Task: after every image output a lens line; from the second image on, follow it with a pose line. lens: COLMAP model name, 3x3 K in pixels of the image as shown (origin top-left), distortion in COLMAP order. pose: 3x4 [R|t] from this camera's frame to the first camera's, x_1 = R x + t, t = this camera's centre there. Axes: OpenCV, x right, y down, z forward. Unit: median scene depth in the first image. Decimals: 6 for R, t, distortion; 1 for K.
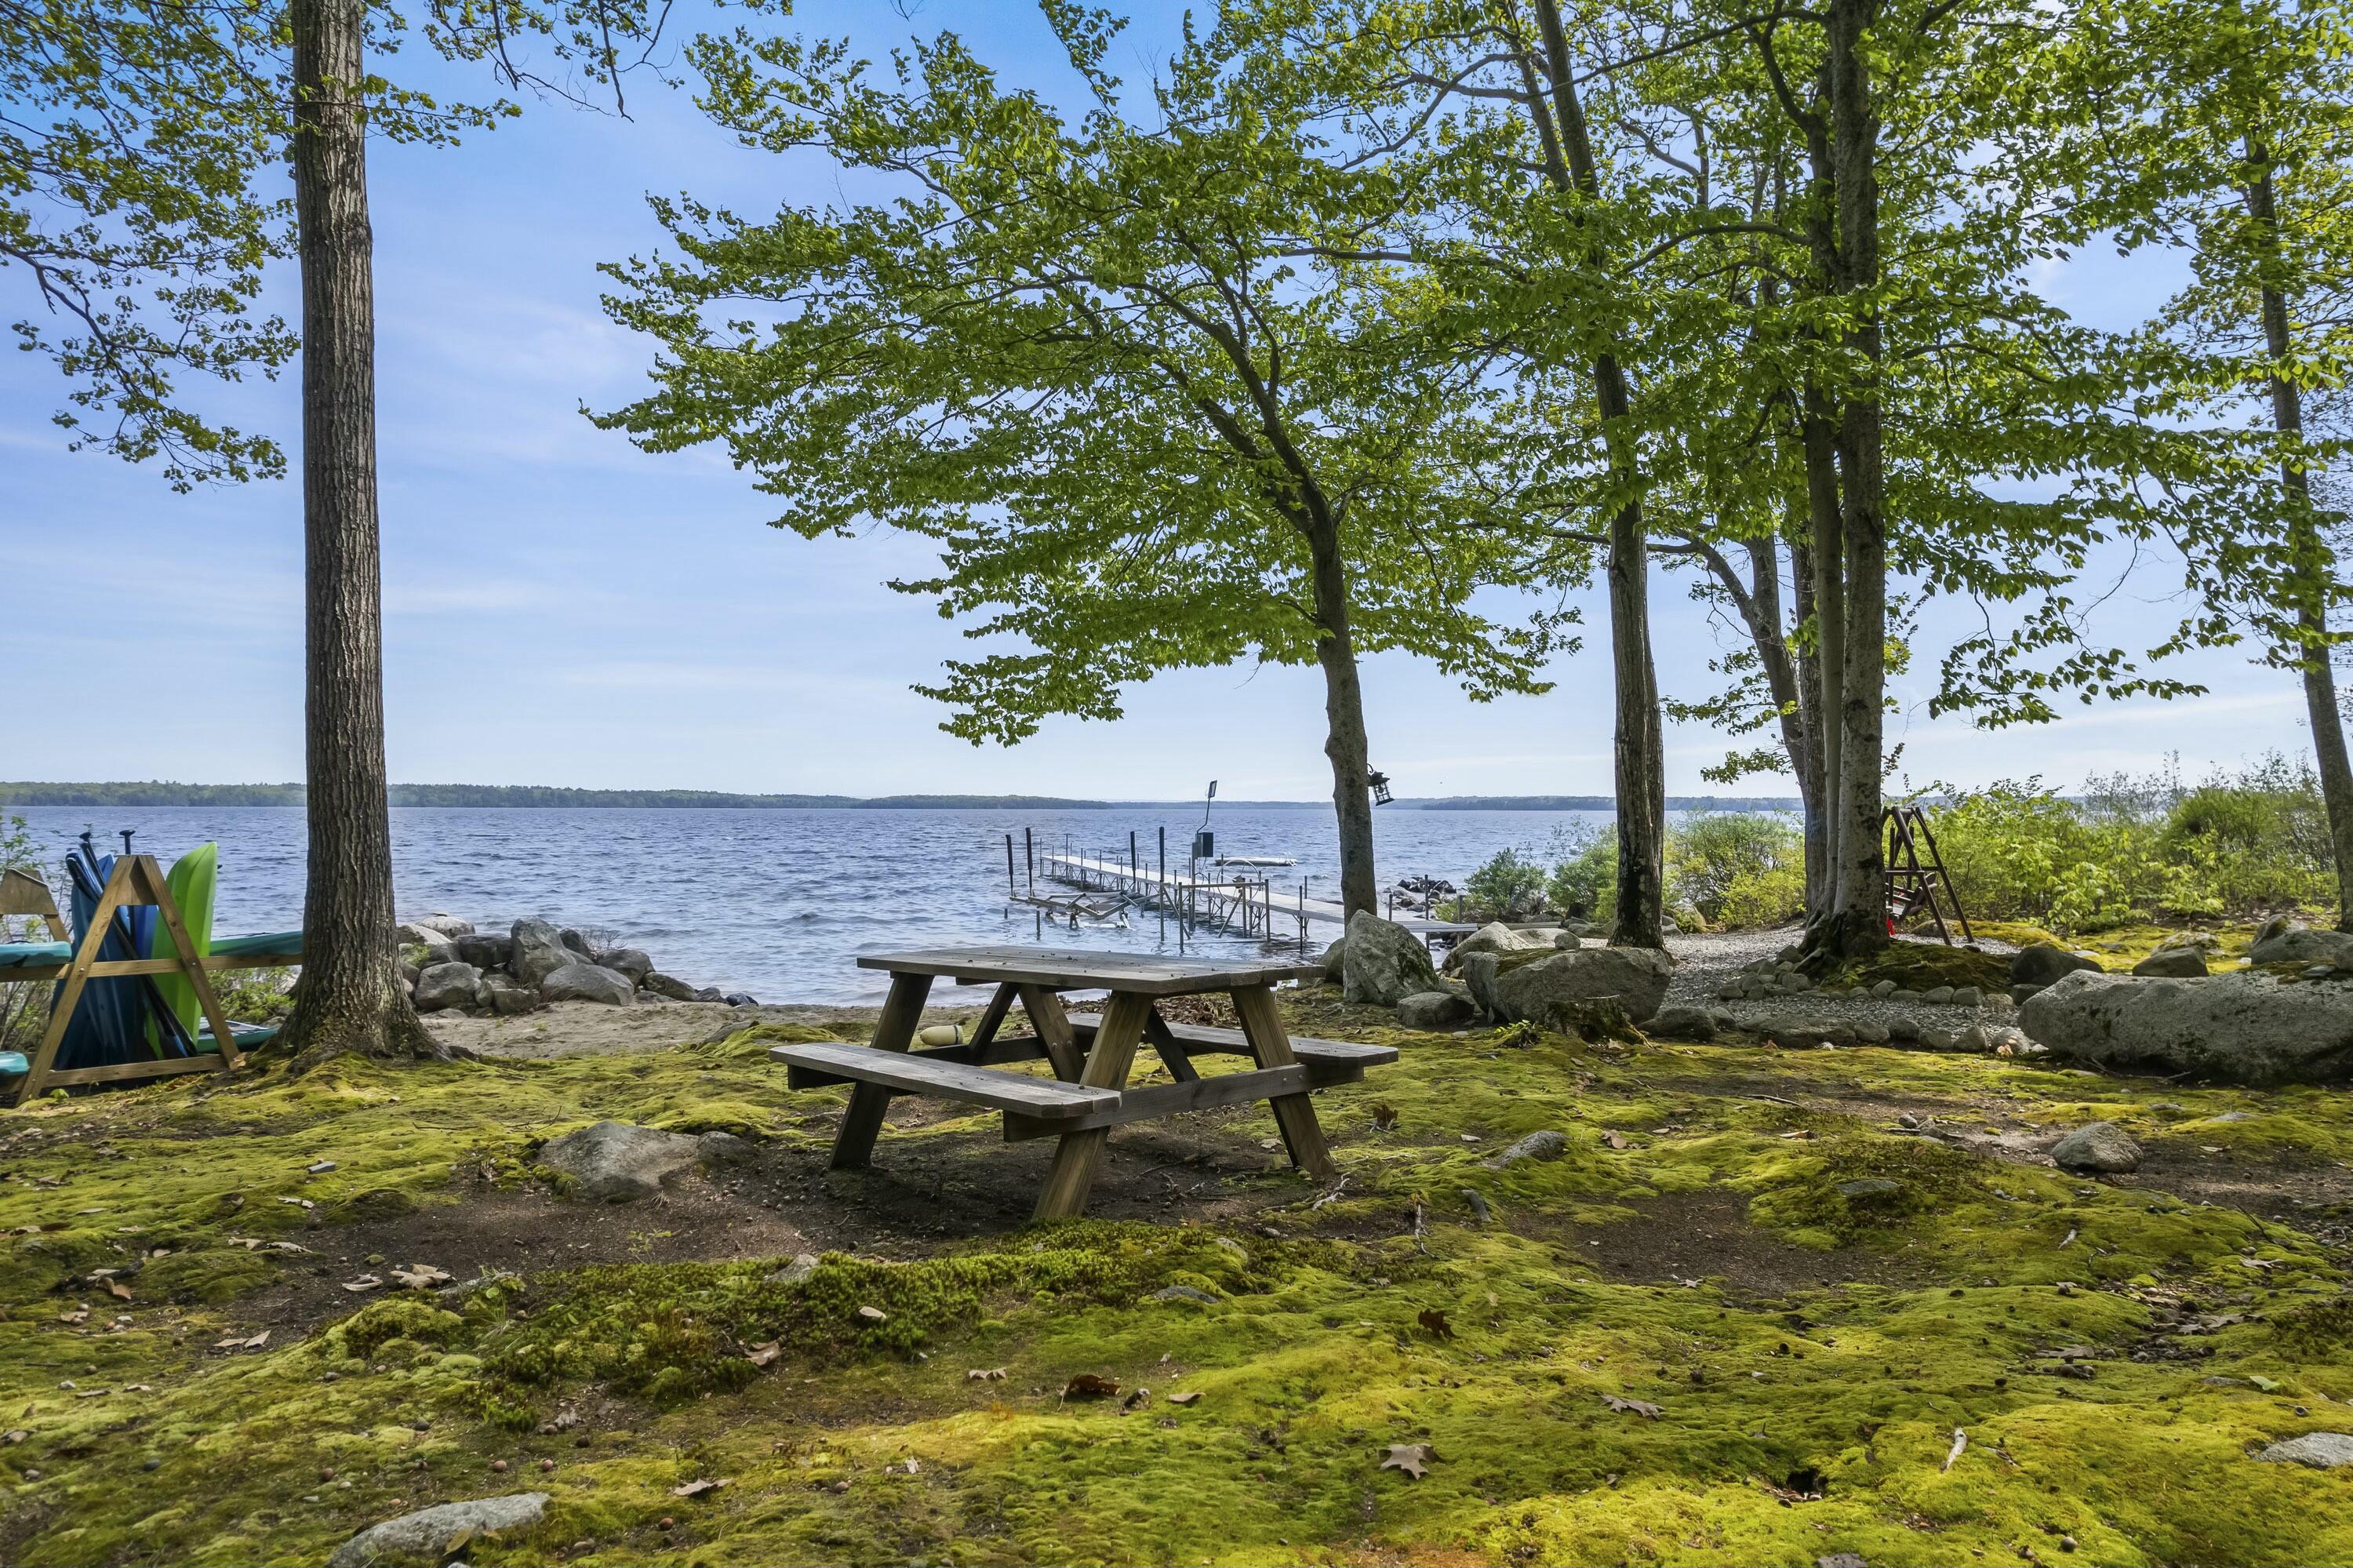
lens RADIAL K [[1538.7, 0, 1175.1], [0, 1538.7, 805.8], [0, 0, 1]] dist [-0.073335, 0.062375]
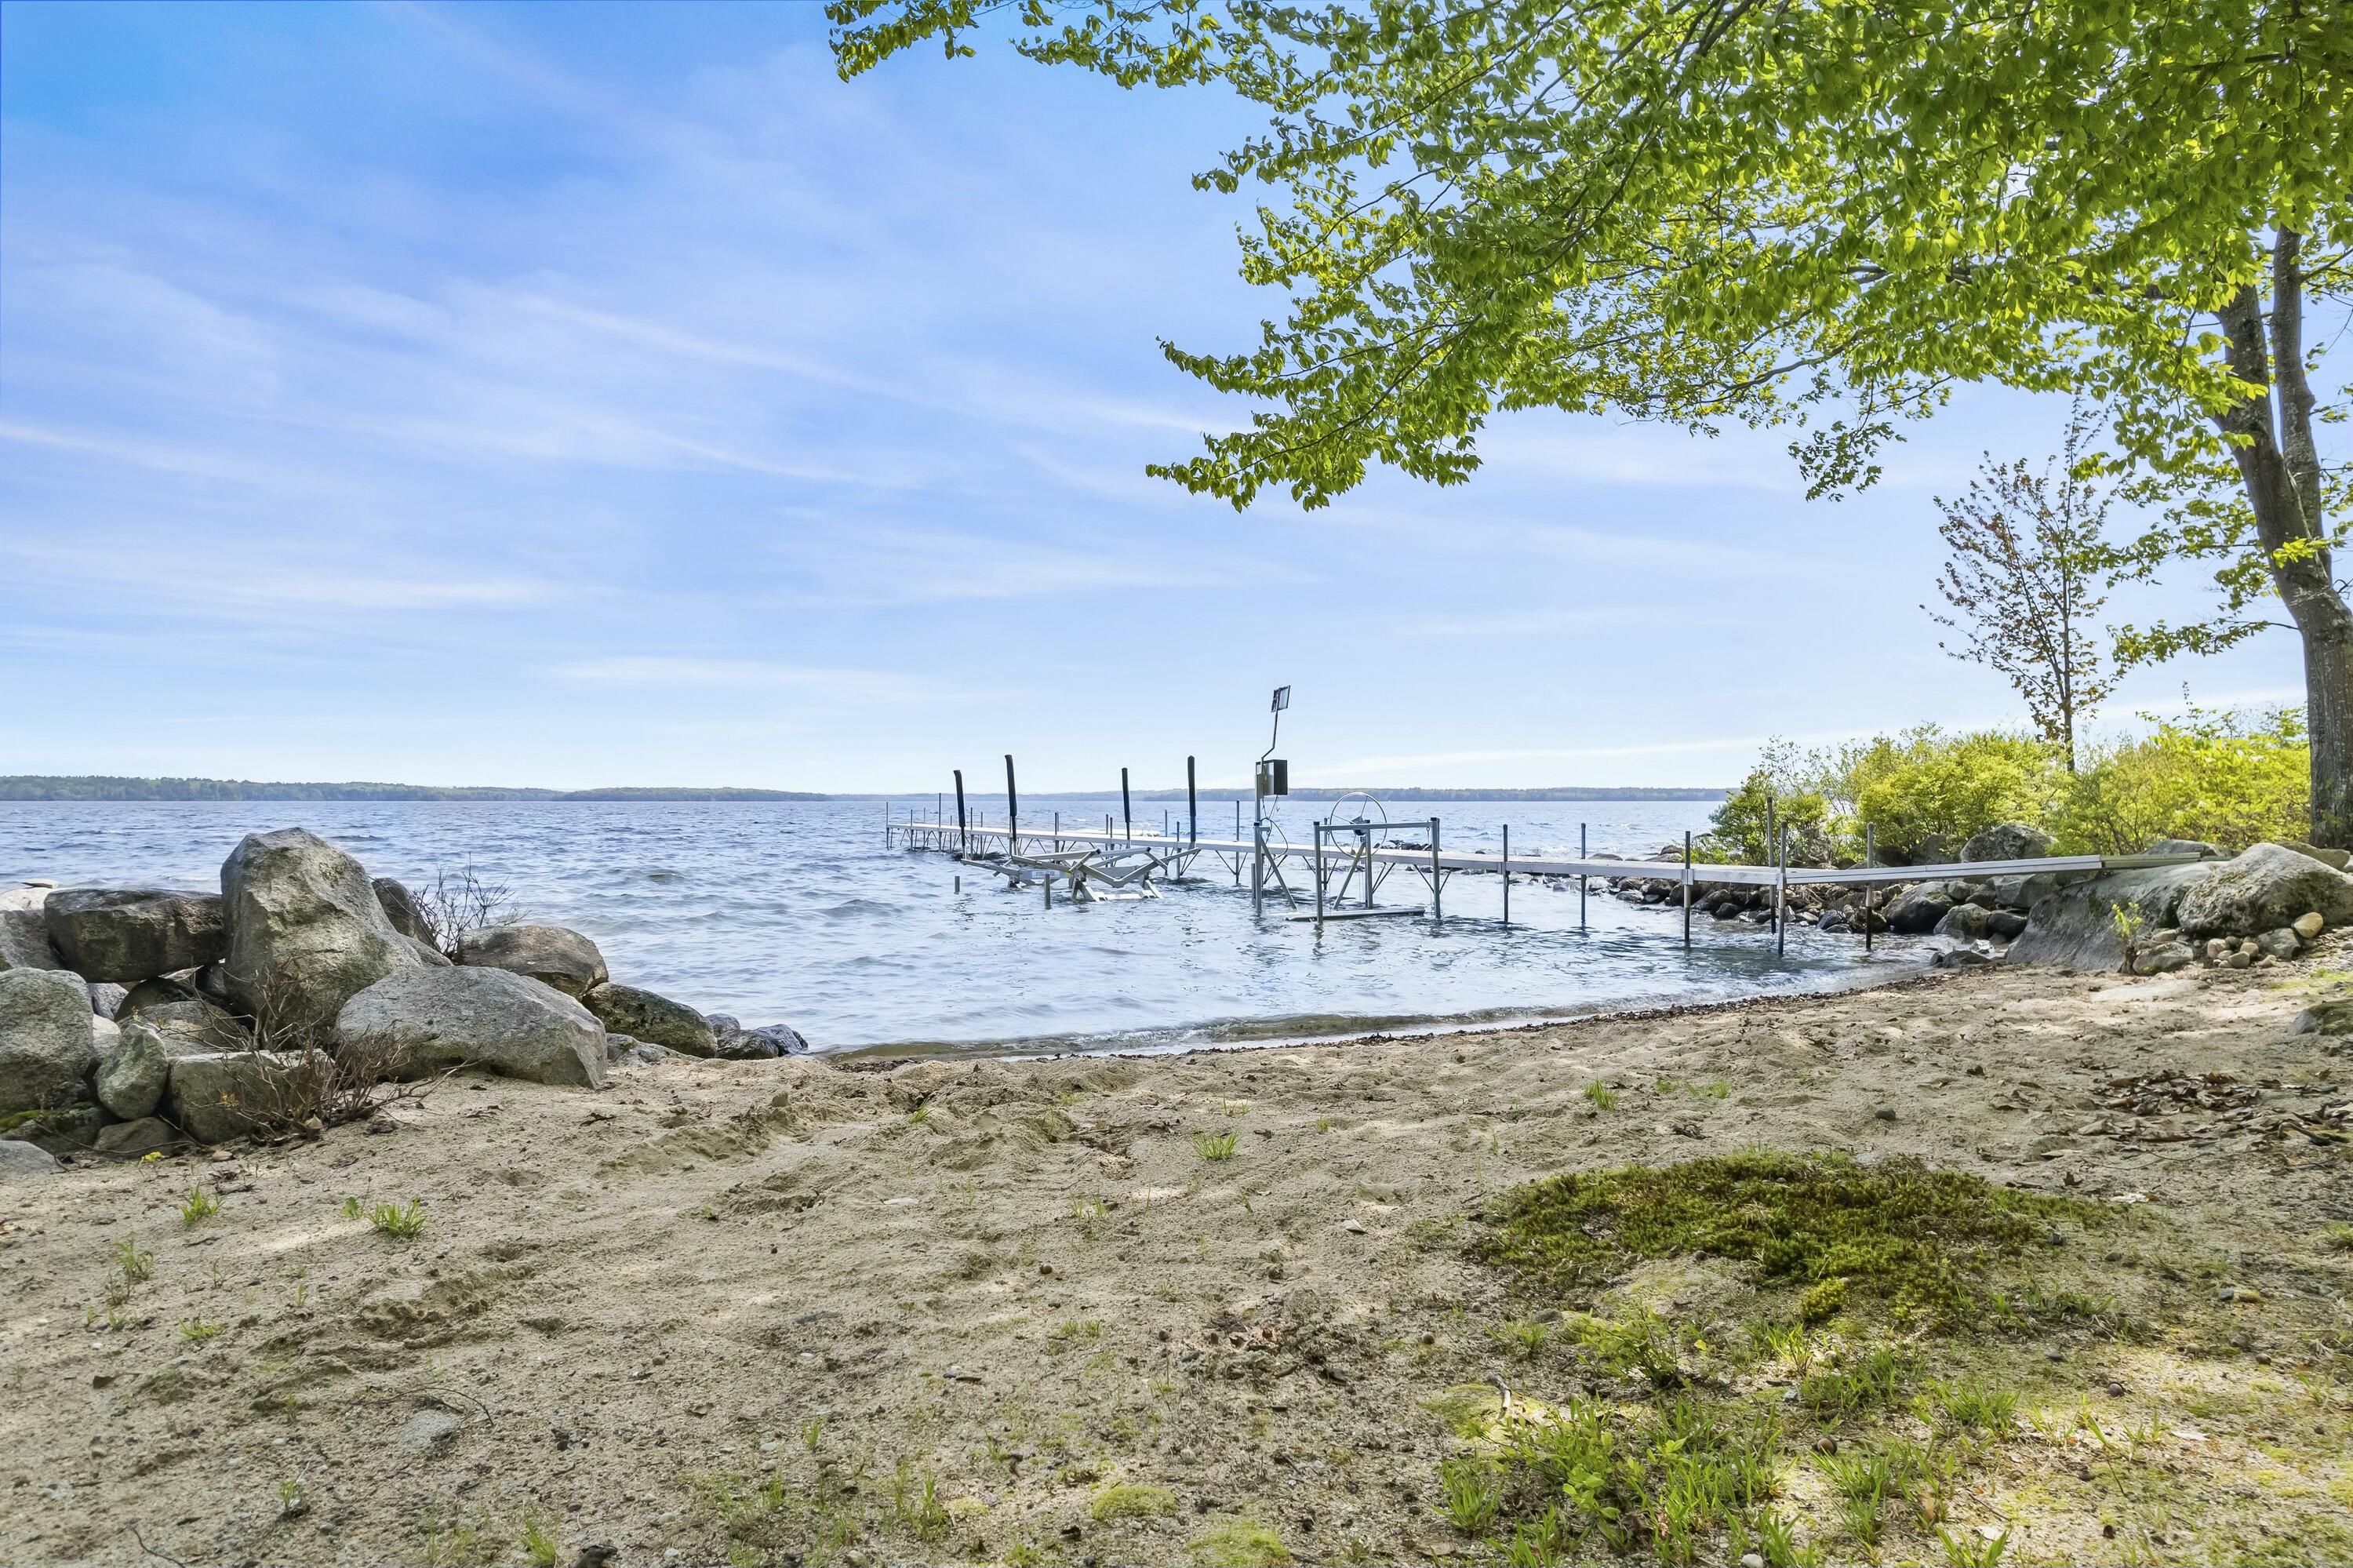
lens RADIAL K [[1538.7, 0, 1175.1], [0, 1538.7, 805.8], [0, 0, 1]] dist [-0.073335, 0.062375]
pose [[0.983712, -0.003908, 0.179711, -0.307397], [0.004496, 0.999986, -0.002863, 0.073780], [-0.179697, 0.003624, 0.983715, 0.674459]]
